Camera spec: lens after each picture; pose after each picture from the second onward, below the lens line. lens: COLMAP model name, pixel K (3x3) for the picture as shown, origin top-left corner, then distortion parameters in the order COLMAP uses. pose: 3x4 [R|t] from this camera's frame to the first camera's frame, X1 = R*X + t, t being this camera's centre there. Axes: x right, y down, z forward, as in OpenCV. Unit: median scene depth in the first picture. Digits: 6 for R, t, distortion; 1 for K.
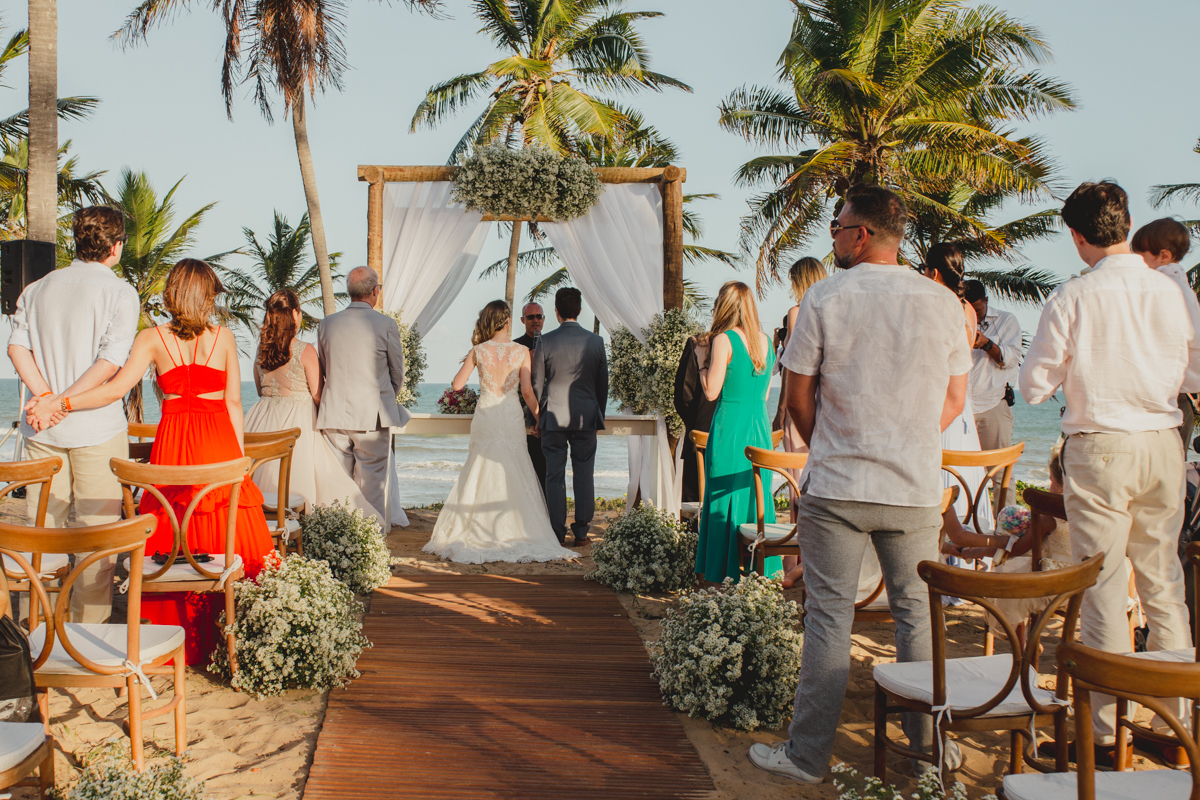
lens RADIAL K [[1177.9, 0, 488.1], [0, 1177.9, 373.8], [0, 0, 1]] dist [0.002700, 0.000000]
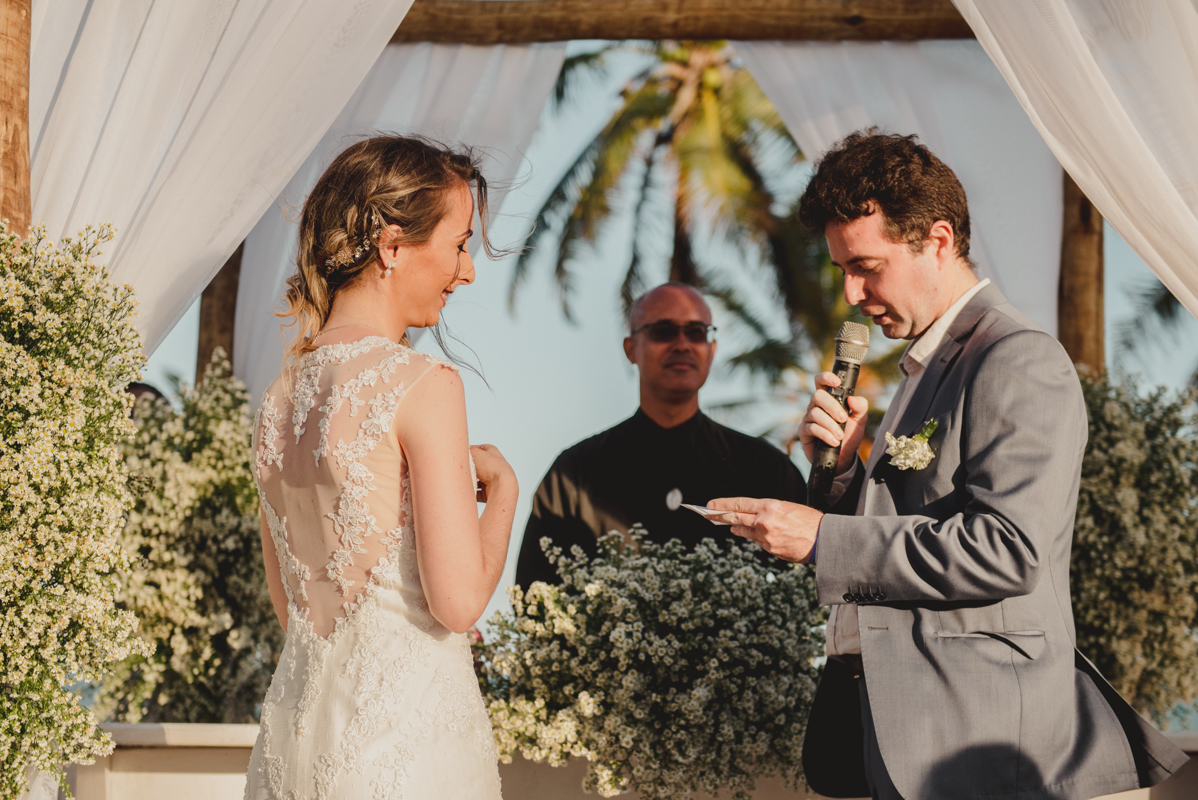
lens RADIAL K [[2203.0, 0, 589.4], [0, 2203.0, 404.0], [0, 0, 1]] dist [0.136140, 0.000000]
pose [[0.999913, -0.008007, -0.010510, 0.016236], [0.006844, 0.994302, -0.106381, 0.018128], [0.011302, 0.106300, 0.994270, 0.581702]]
